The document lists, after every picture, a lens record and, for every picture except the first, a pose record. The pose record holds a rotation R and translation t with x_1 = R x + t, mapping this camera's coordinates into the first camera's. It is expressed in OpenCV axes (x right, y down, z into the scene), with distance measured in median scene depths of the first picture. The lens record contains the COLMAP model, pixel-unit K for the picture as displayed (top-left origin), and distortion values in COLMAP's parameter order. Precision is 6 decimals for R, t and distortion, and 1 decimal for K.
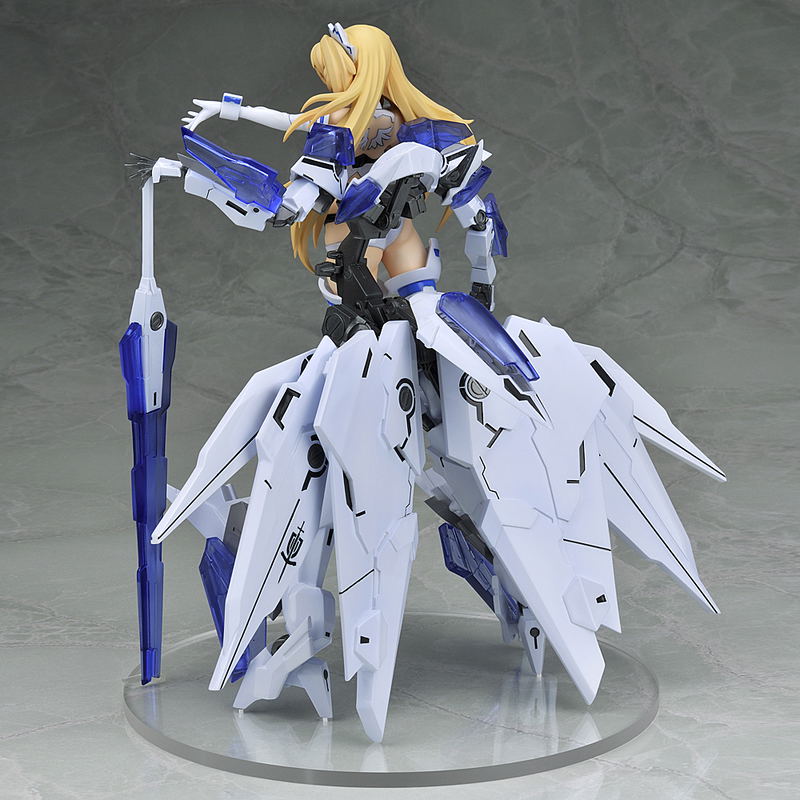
lens RADIAL K [[2997.7, 0, 400.0], [0, 2997.7, 400.0], [0, 0, 1]] dist [0.054236, 0.062079]
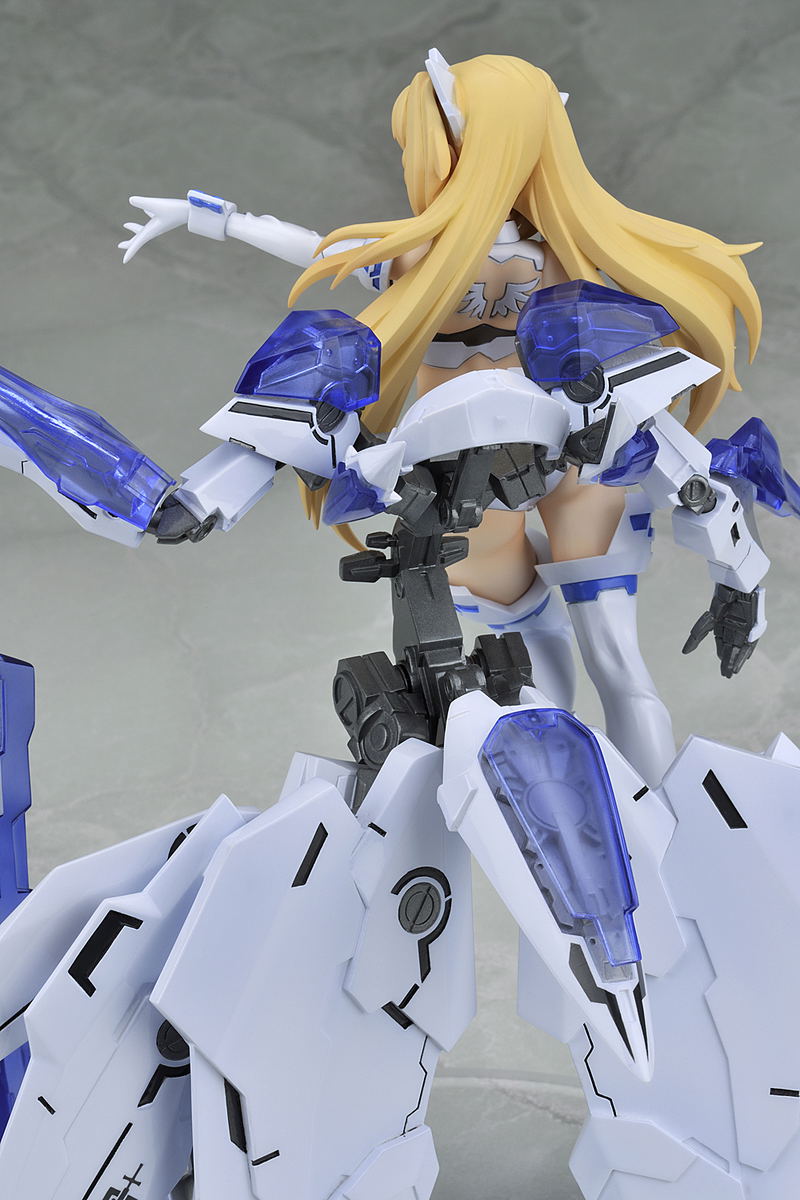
lens RADIAL K [[3613.8, 0, 400.0], [0, 3613.8, 600.0], [0, 0, 1]] dist [0.112808, -0.729798]
pose [[0.931163, 0.147224, -0.333557, 0.186244], [-0.064700, 0.967053, 0.246216, -0.191959], [0.358817, -0.207686, 0.910009, 0.480658]]
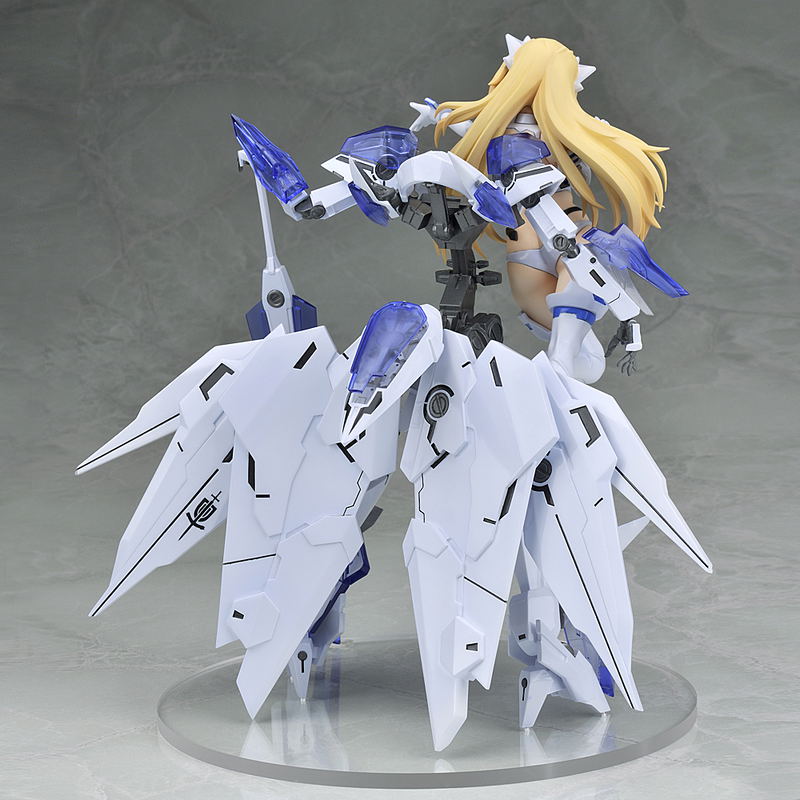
lens RADIAL K [[2997.7, 0, 400.0], [0, 2997.7, 400.0], [0, 0, 1]] dist [0.054236, 0.062079]
pose [[0.443001, 0.136823, -0.886019, 0.901741], [-0.168636, 0.983362, 0.067538, -0.071128], [0.880518, 0.119495, 0.458704, 0.551062]]
